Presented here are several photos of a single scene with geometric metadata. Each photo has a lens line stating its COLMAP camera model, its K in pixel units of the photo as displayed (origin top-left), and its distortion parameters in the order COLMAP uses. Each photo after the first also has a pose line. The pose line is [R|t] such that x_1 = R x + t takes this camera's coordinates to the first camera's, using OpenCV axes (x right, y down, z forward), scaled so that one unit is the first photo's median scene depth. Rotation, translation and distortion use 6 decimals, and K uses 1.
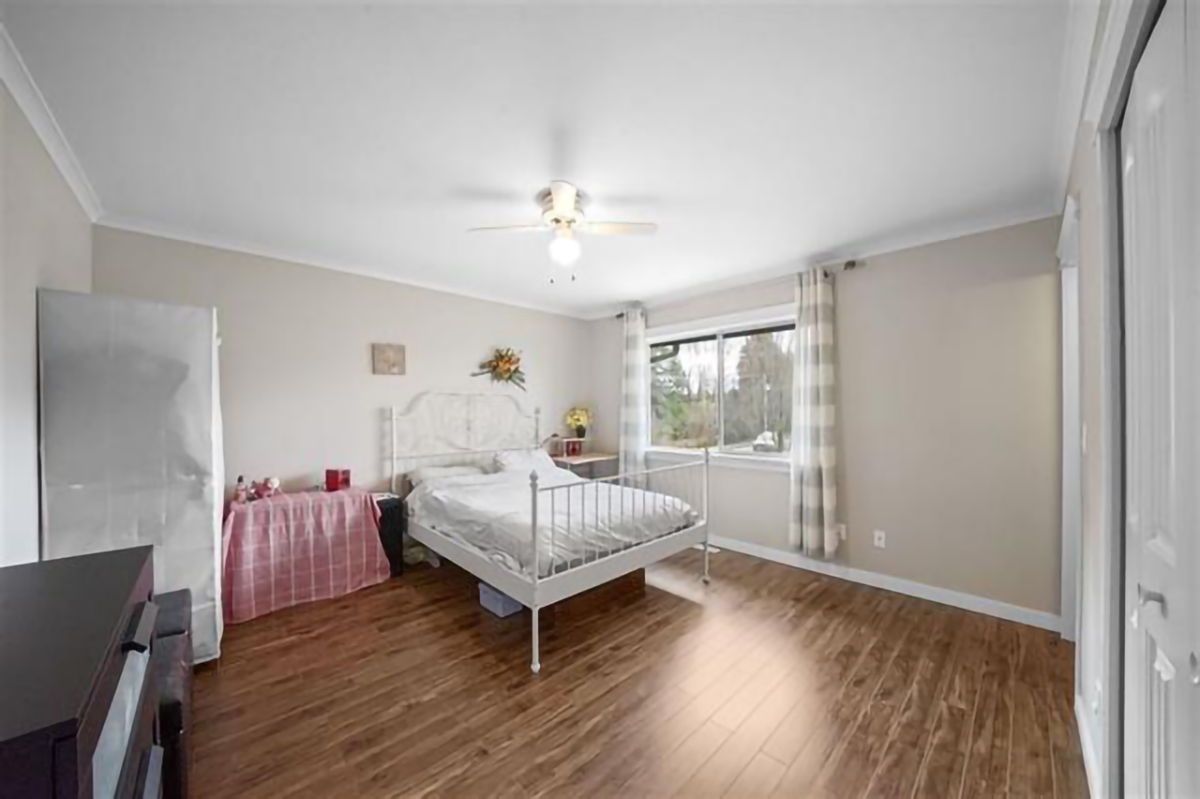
lens RADIAL K [[411.5, 0, 569.2], [0, 411.5, 412.7], [0, 0, 1]] dist [-0.008987, 0.000487]
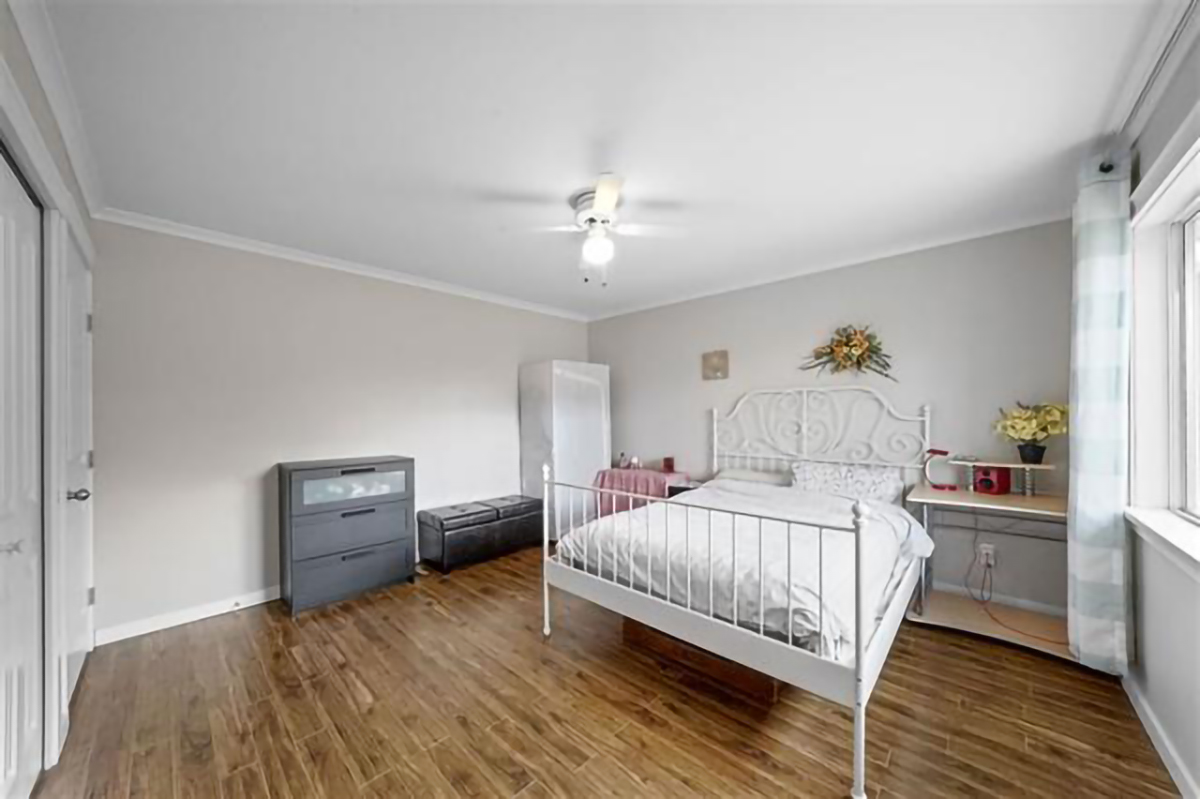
lens RADIAL K [[411.5, 0, 616.1], [0, 411.5, 416.9], [0, 0, 1]] dist [-0.008987, 0.000487]
pose [[0.121714, 0.008381, -0.992530, 0.629710], [0.001675, 0.999961, 0.008649, -0.001581], [0.992564, -0.002715, 0.121695, 0.602240]]
